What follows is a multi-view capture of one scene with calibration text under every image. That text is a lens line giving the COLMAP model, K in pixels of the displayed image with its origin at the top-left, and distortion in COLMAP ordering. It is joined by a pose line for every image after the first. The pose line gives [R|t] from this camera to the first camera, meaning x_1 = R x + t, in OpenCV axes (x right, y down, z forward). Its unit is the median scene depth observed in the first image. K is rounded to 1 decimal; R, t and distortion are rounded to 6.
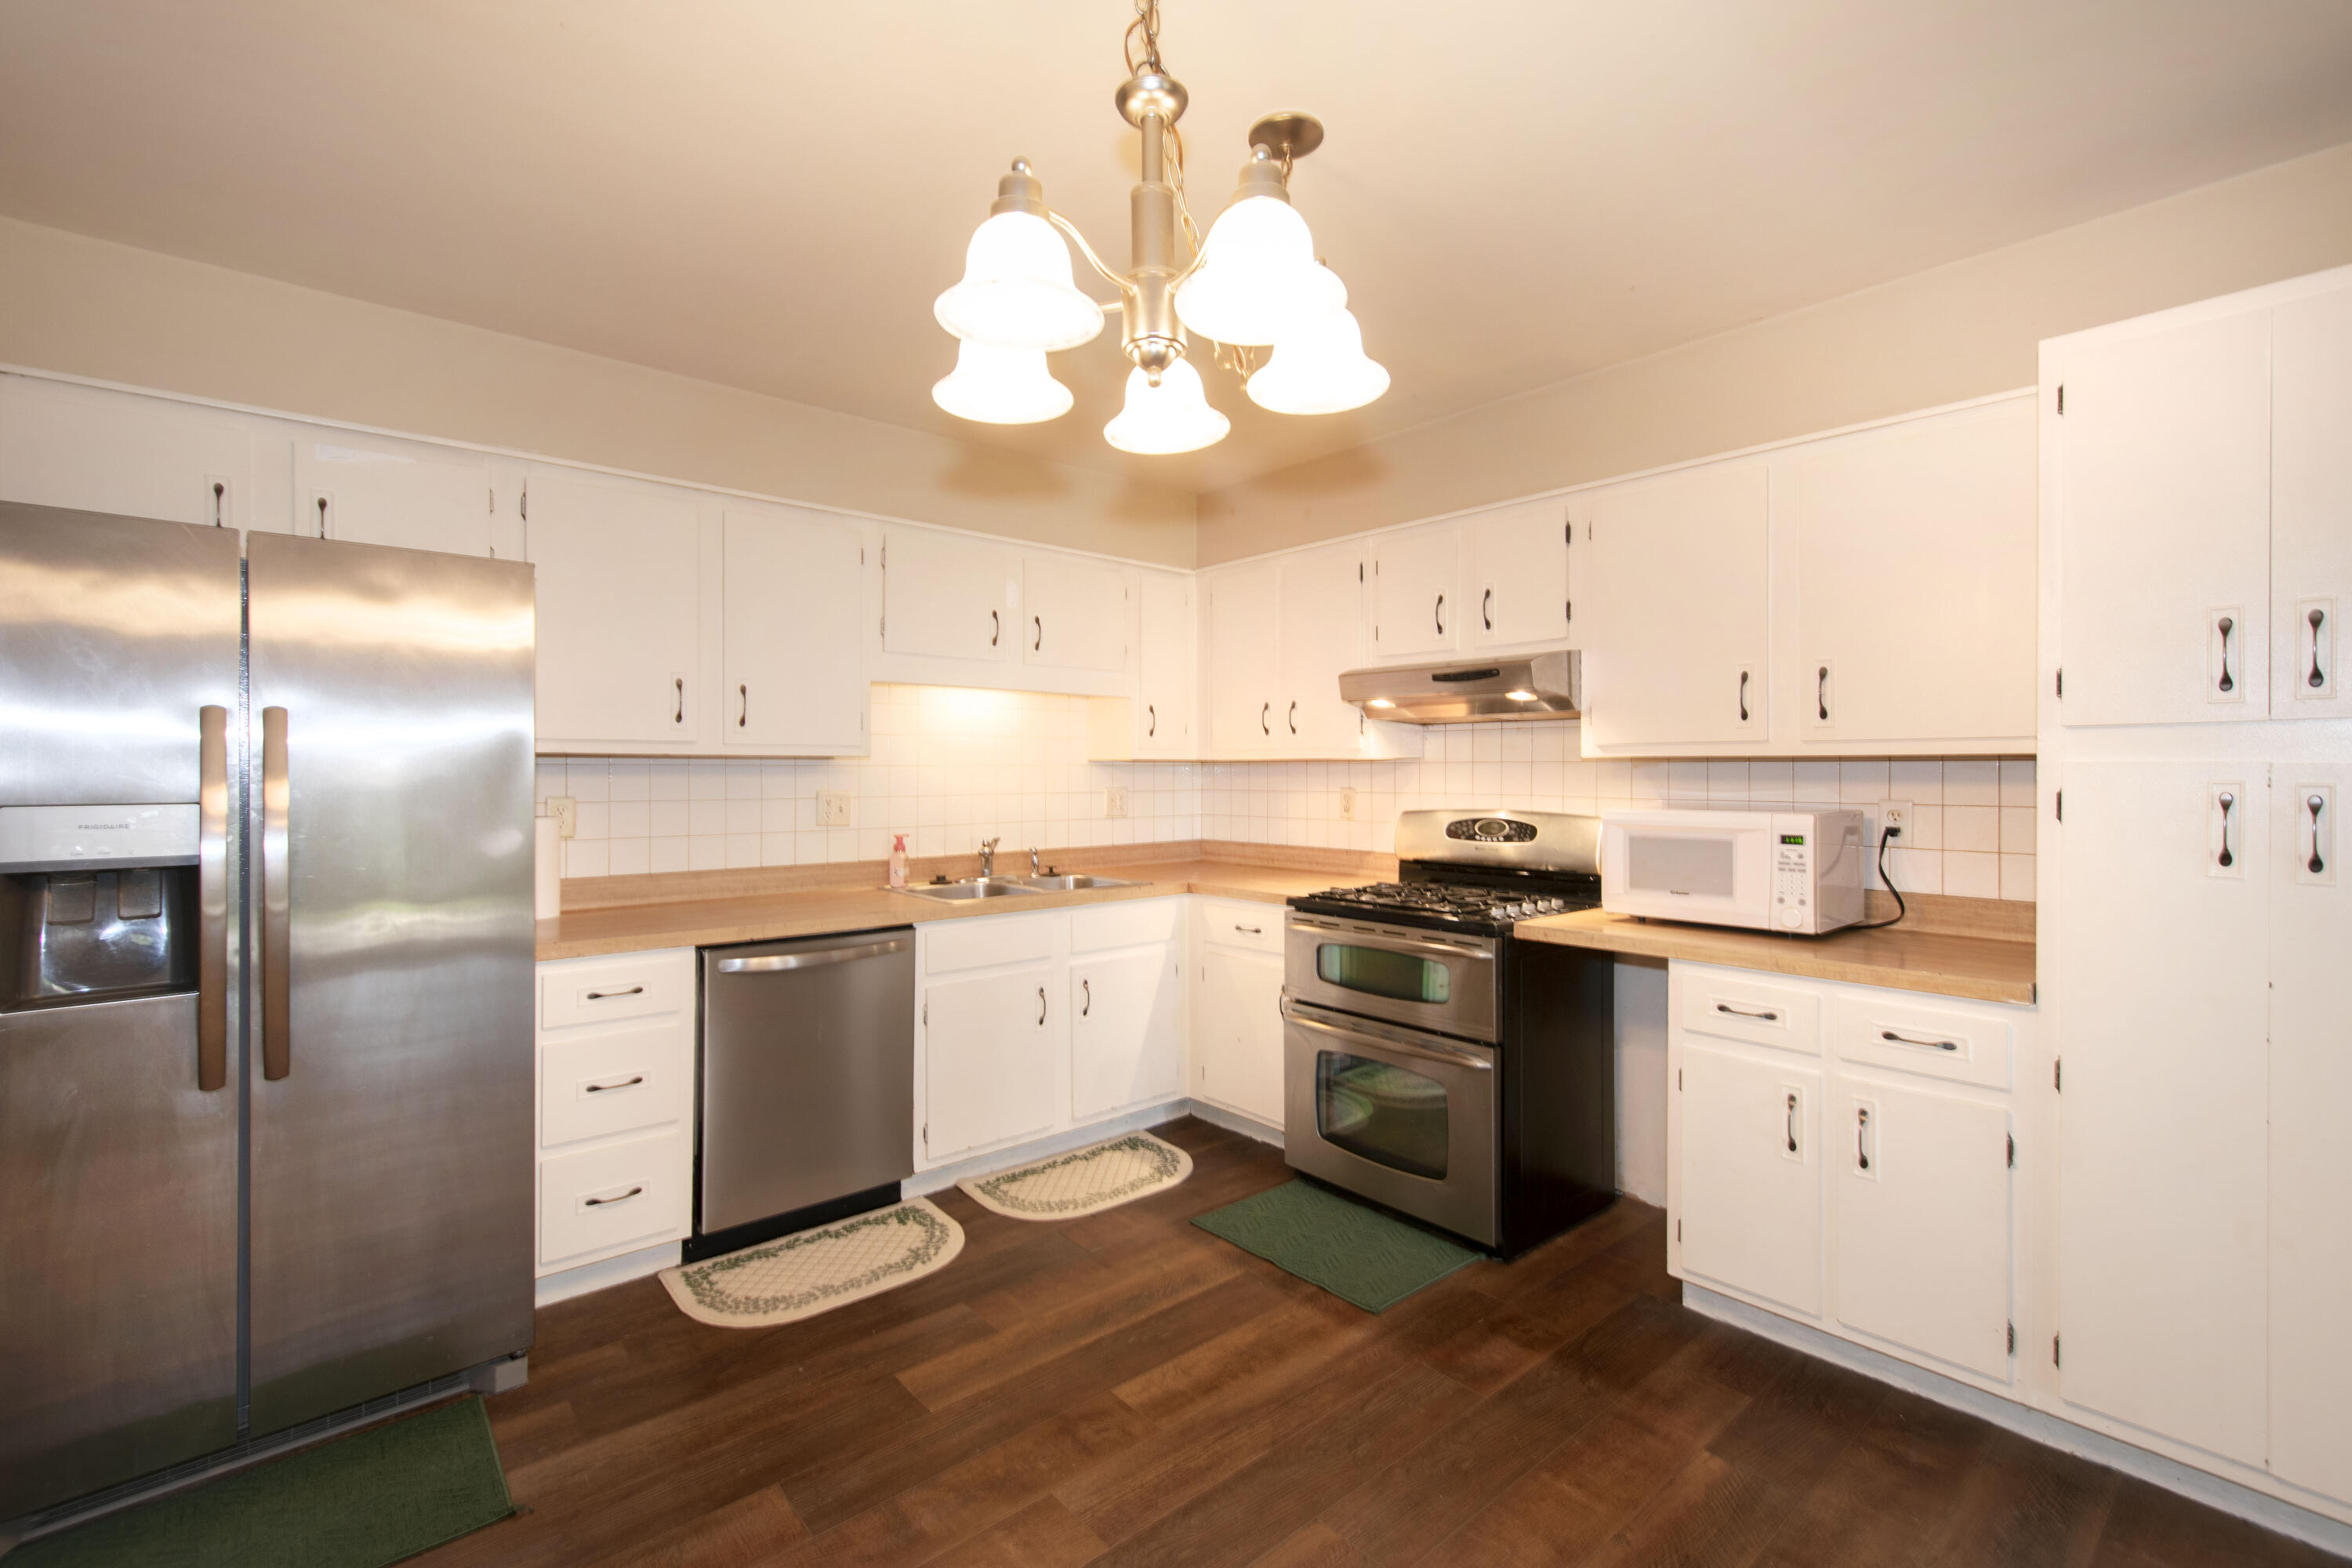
lens RADIAL K [[1025.2, 0, 1176.0], [0, 1025.2, 784.0], [0, 0, 1]] dist [0.019274, -0.007428]
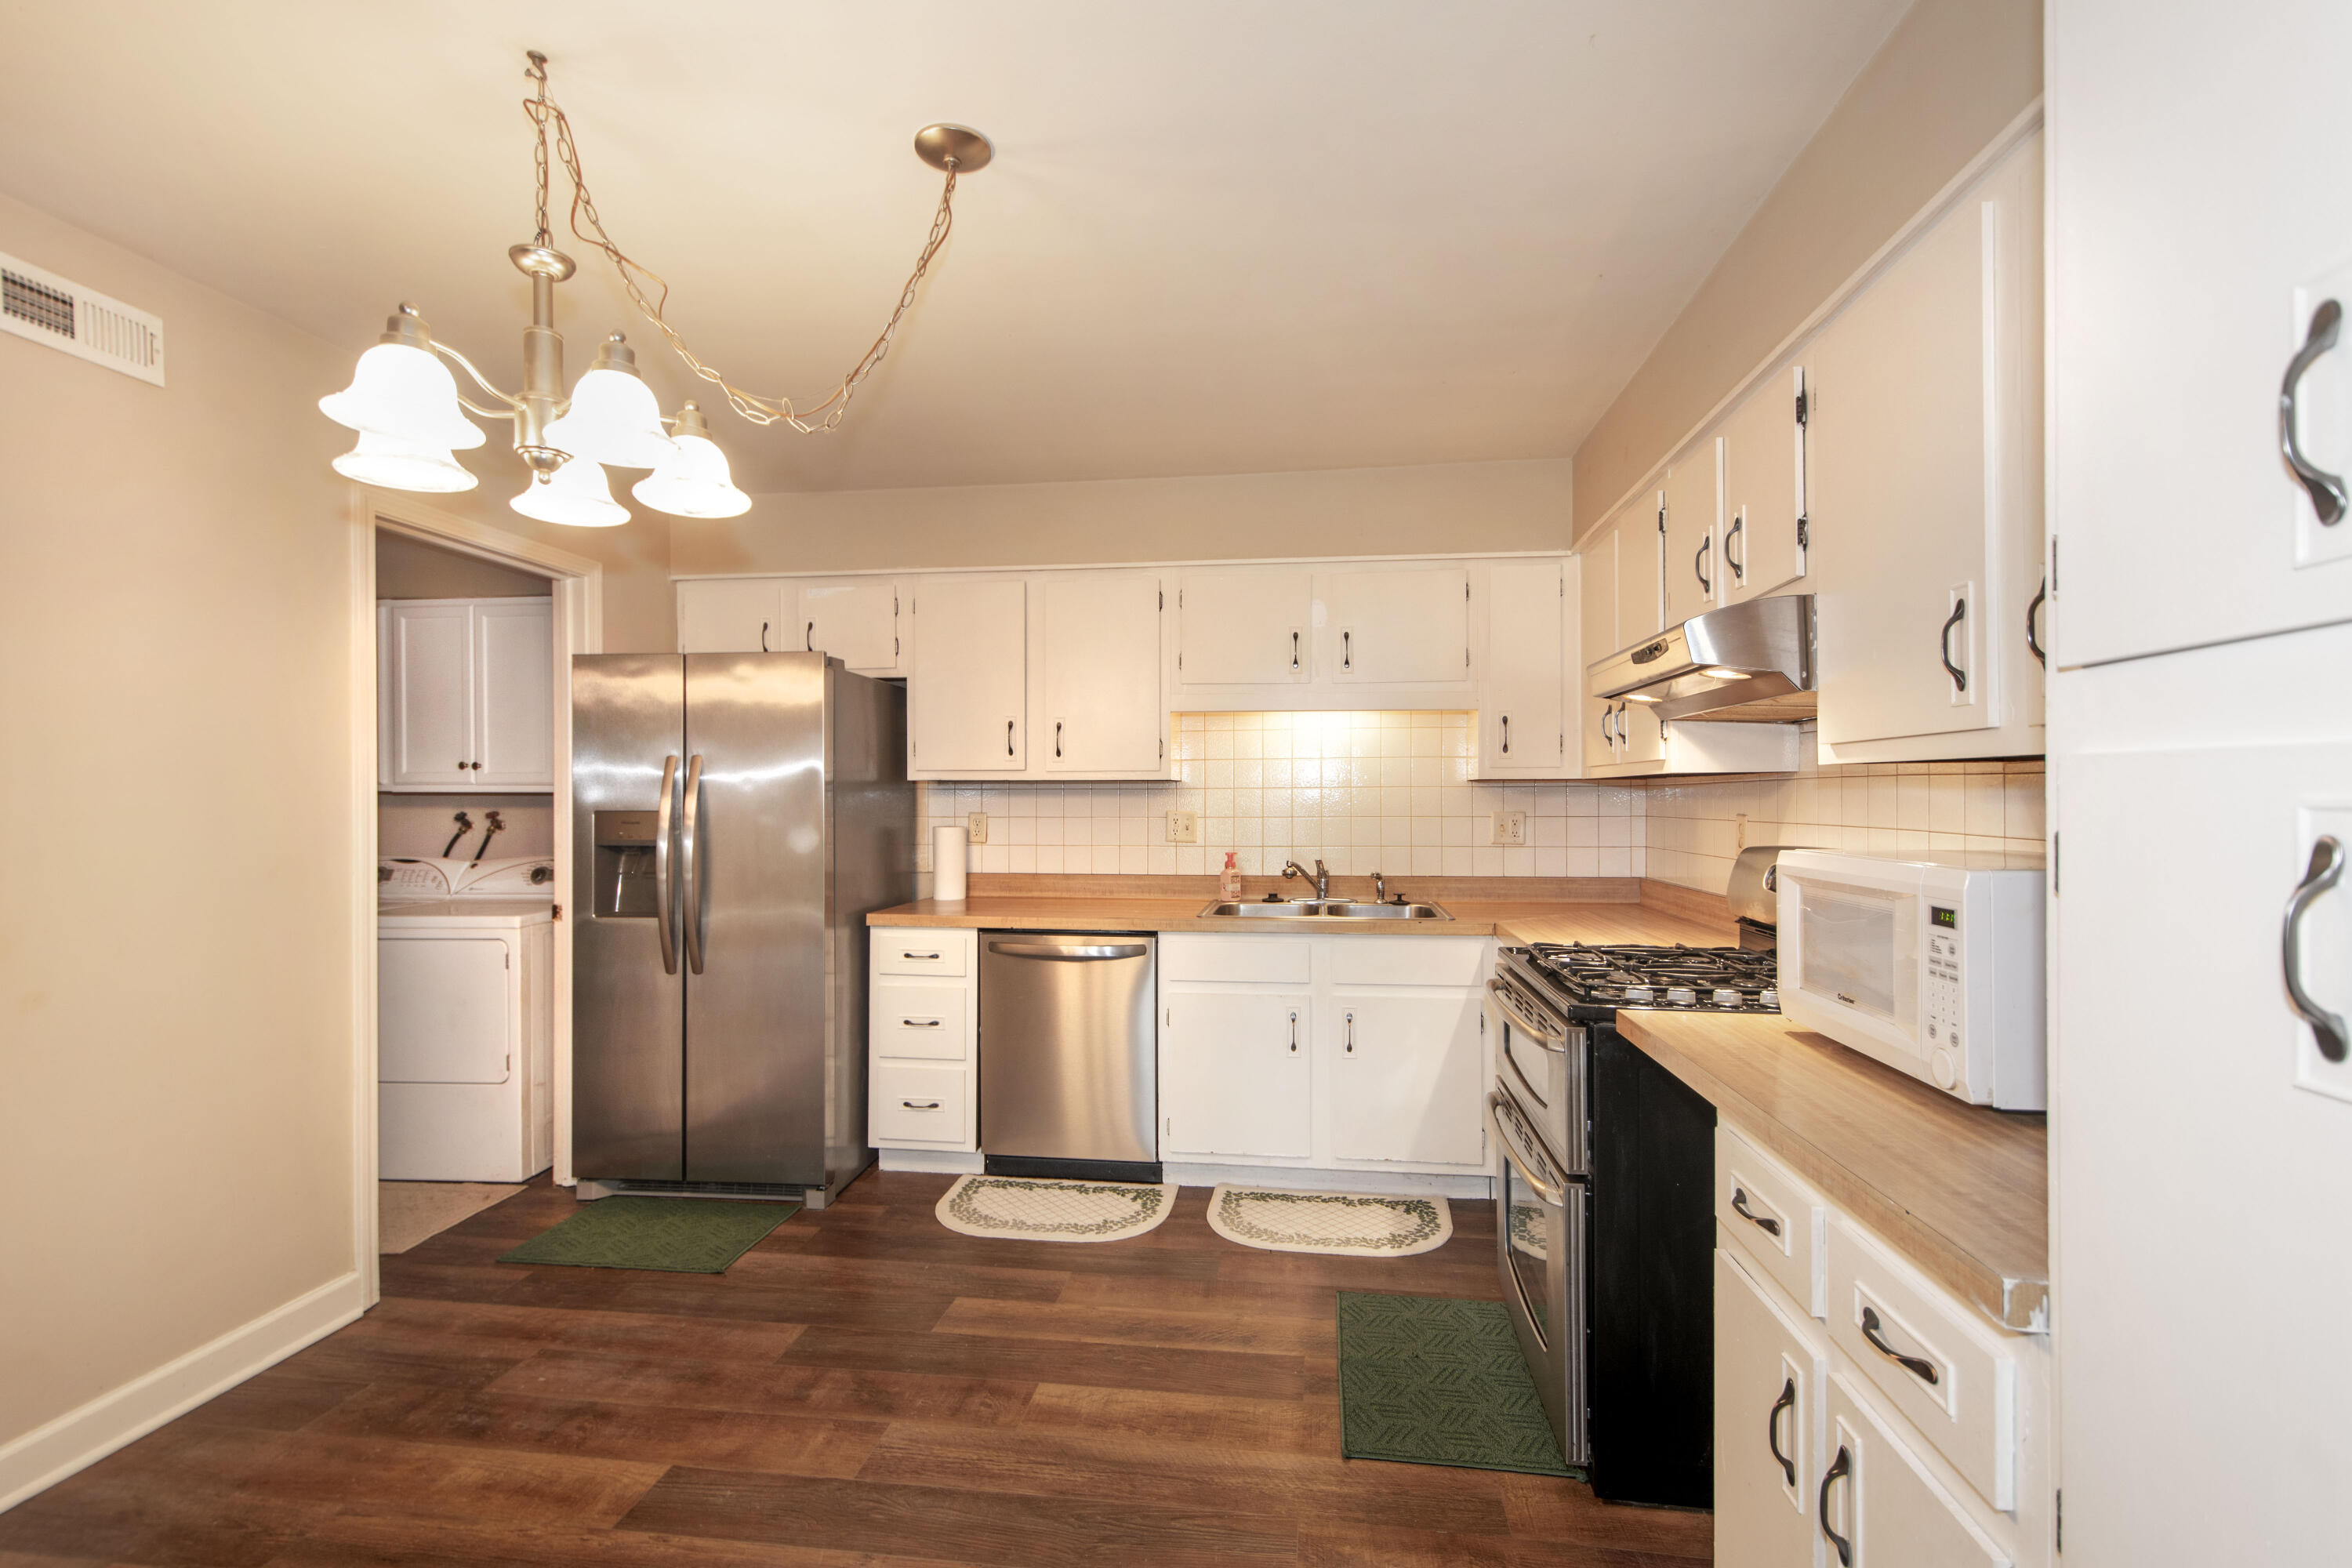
lens RADIAL K [[1021.0, 0, 1178.6], [0, 1021.0, 805.9], [0, 0, 1]] dist [0.016792, -0.000032]
pose [[0.667328, 0.005922, -0.744740, 0.653472], [-0.007833, 0.999969, 0.000933, 0.000708], [0.744722, 0.005211, 0.667354, 0.331147]]
